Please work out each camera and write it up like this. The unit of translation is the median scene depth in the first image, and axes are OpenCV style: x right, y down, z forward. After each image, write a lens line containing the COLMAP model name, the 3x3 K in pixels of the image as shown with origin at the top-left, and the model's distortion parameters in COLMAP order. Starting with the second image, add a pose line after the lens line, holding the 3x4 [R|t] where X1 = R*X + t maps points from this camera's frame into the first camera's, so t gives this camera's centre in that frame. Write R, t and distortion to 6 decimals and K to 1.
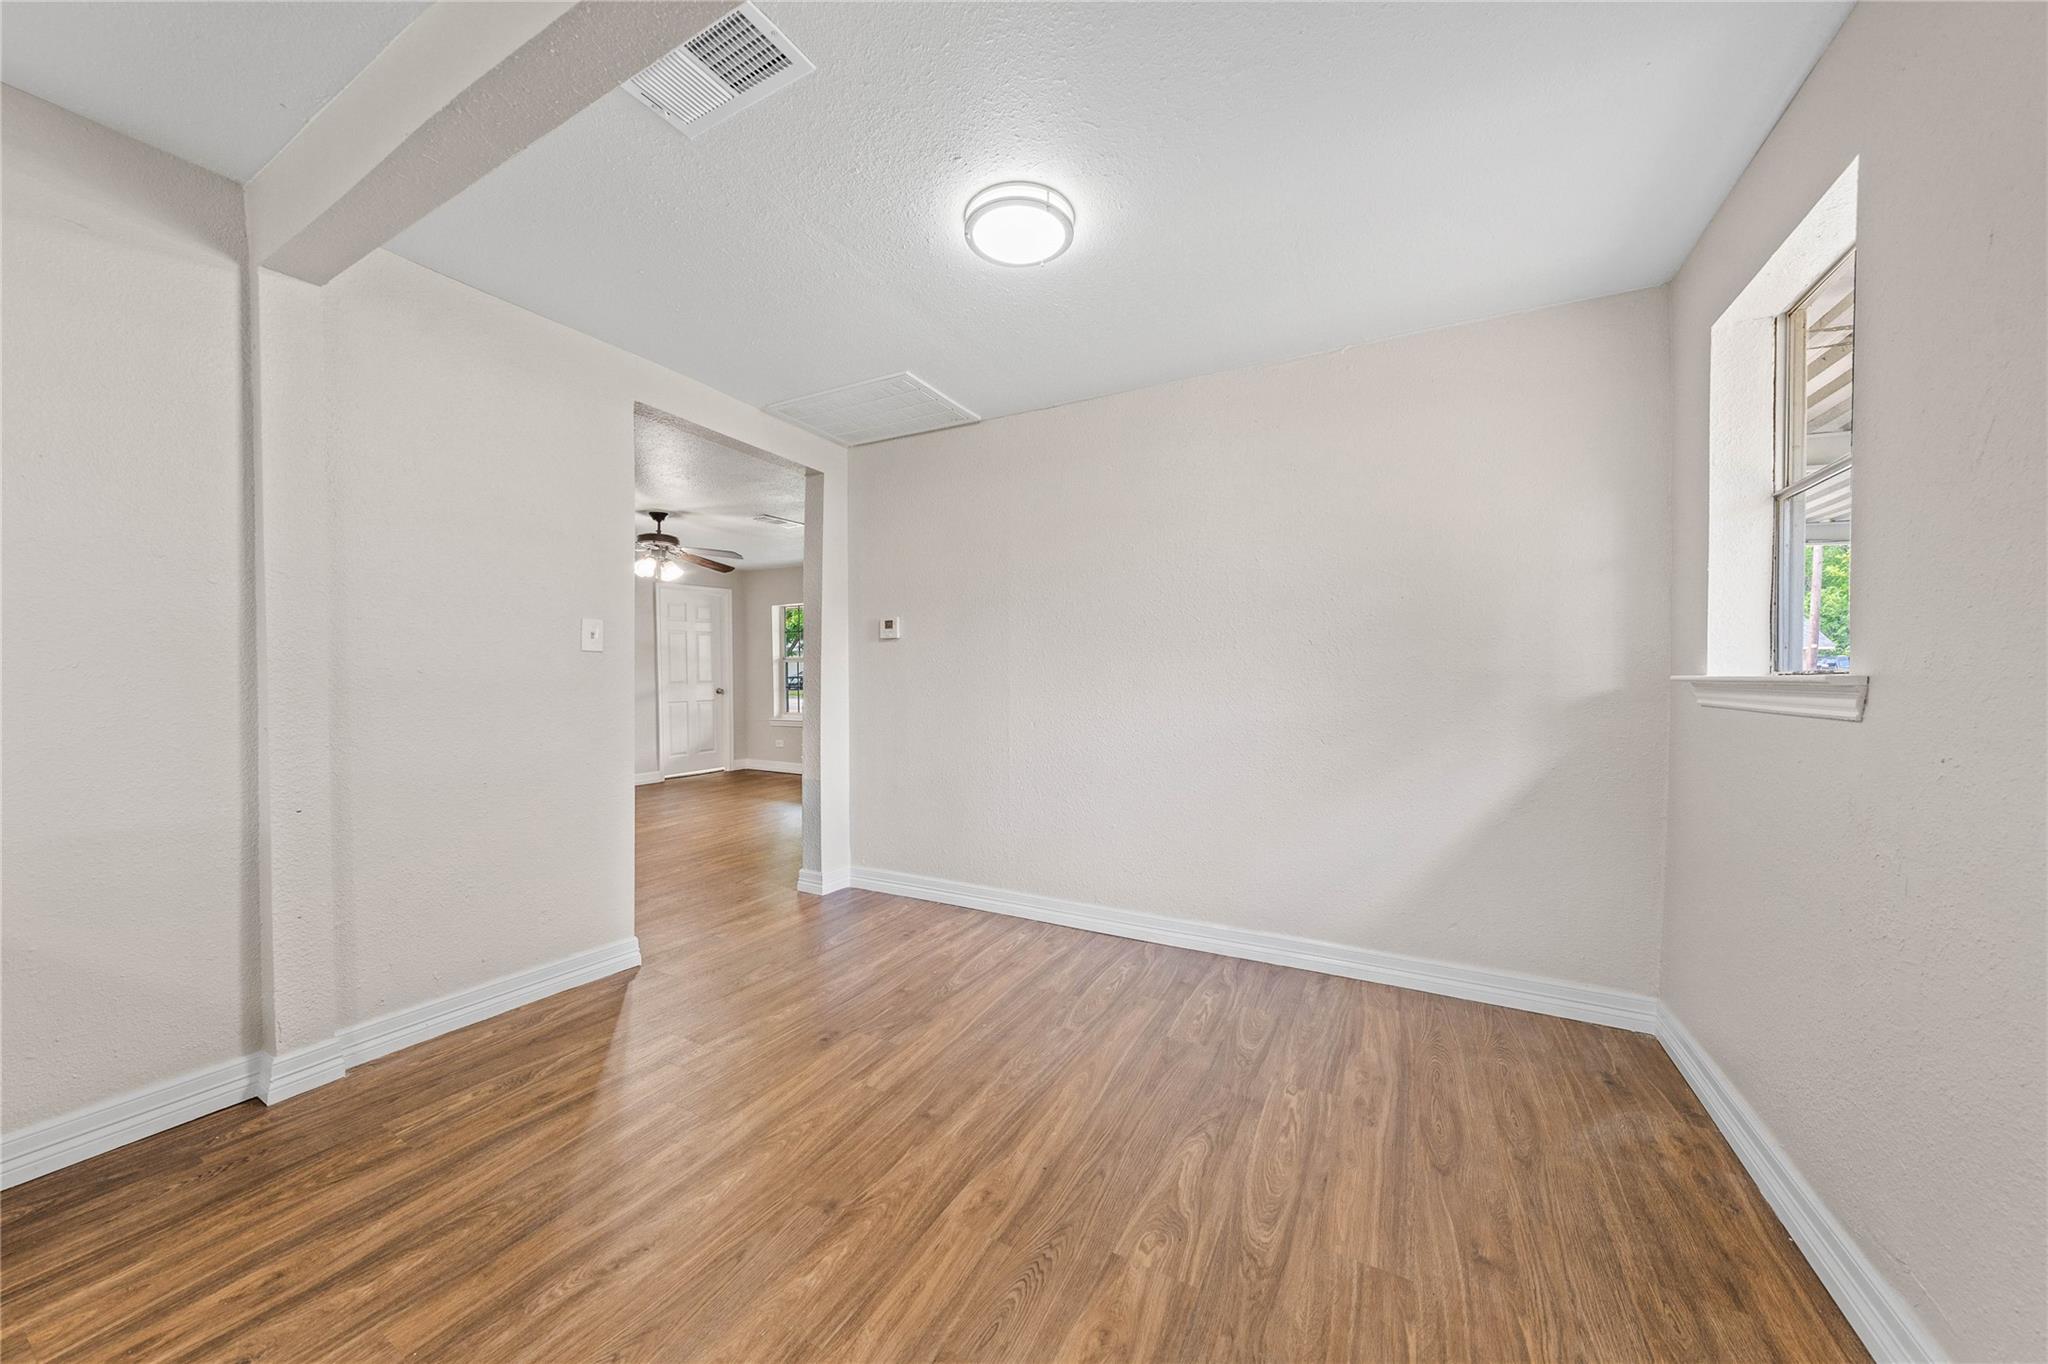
lens RADIAL K [[703.3, 0, 1027.1], [0, 703.3, 681.7], [0, 0, 1]] dist [-0.004250, 0.000862]
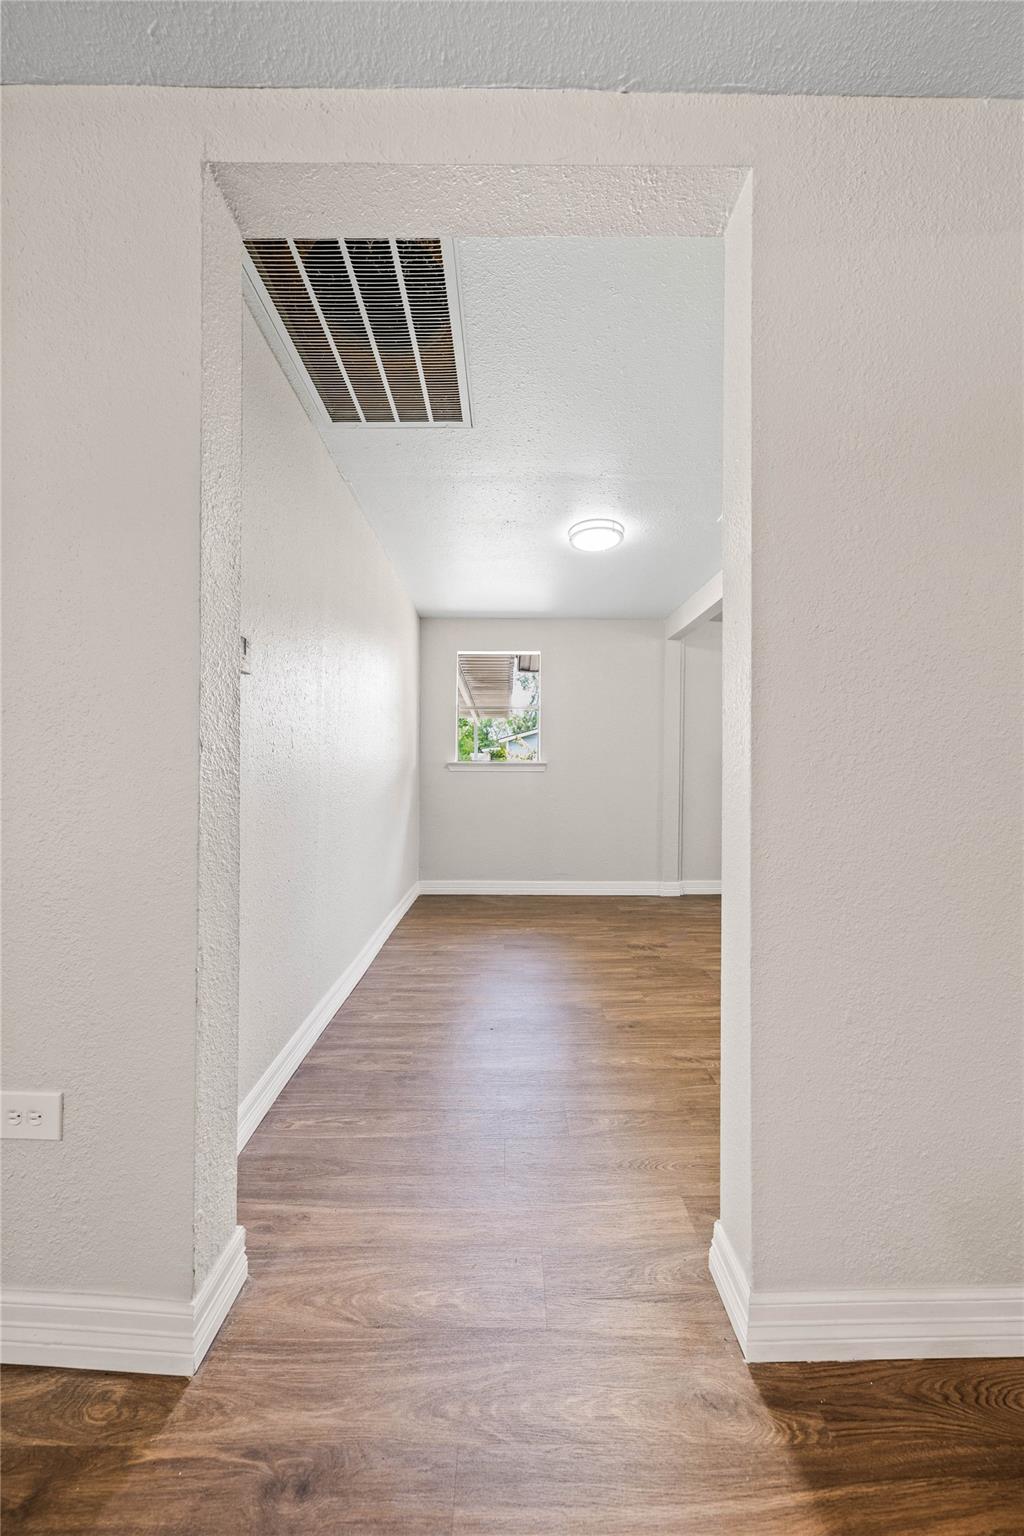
lens RADIAL K [[527.5, 0, 510.2], [0, 527.5, 767.3], [0, 0, 1]] dist [-0.004250, 0.000862]
pose [[-0.487506, -0.014422, 0.873000, -1.196808], [-0.013930, 0.999865, 0.008739, -0.001353], [-0.873008, -0.007900, -0.487641, 1.925468]]
